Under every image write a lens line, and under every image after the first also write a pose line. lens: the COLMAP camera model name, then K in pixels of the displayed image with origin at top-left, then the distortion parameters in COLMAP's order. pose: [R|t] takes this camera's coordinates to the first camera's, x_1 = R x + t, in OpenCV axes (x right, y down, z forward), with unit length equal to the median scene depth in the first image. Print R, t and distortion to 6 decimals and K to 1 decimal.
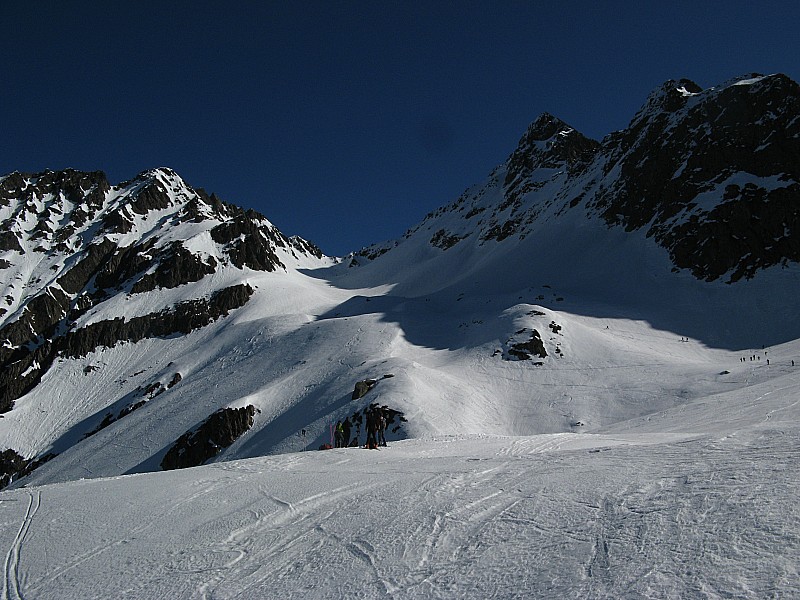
lens RADIAL K [[815.2, 0, 400.0], [0, 815.2, 300.0], [0, 0, 1]] dist [-0.201779, 0.263861]
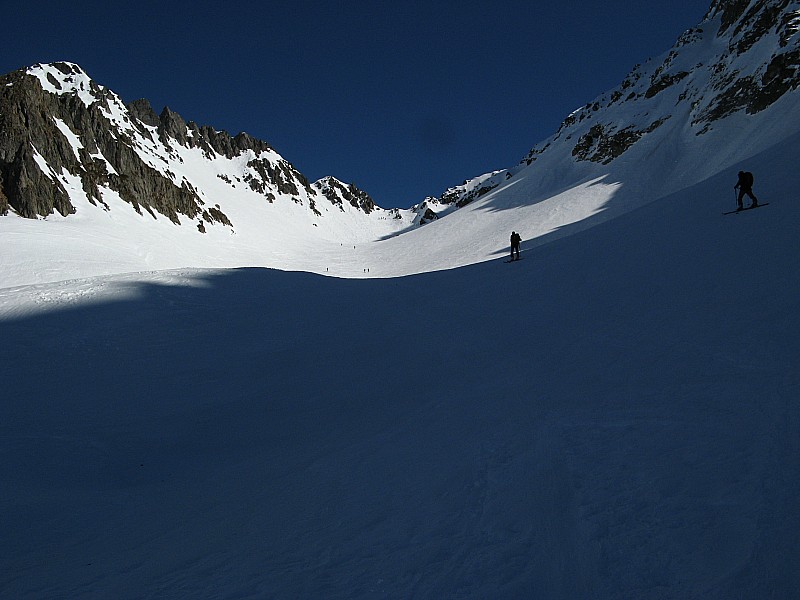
lens RADIAL K [[815.2, 0, 400.0], [0, 815.2, 300.0], [0, 0, 1]] dist [-0.201779, 0.263861]
pose [[0.982563, -0.050018, -0.179074, 0.017123], [0.053829, 0.998414, 0.016481, -0.000736], [0.177966, -0.025833, 0.983698, 0.489299]]
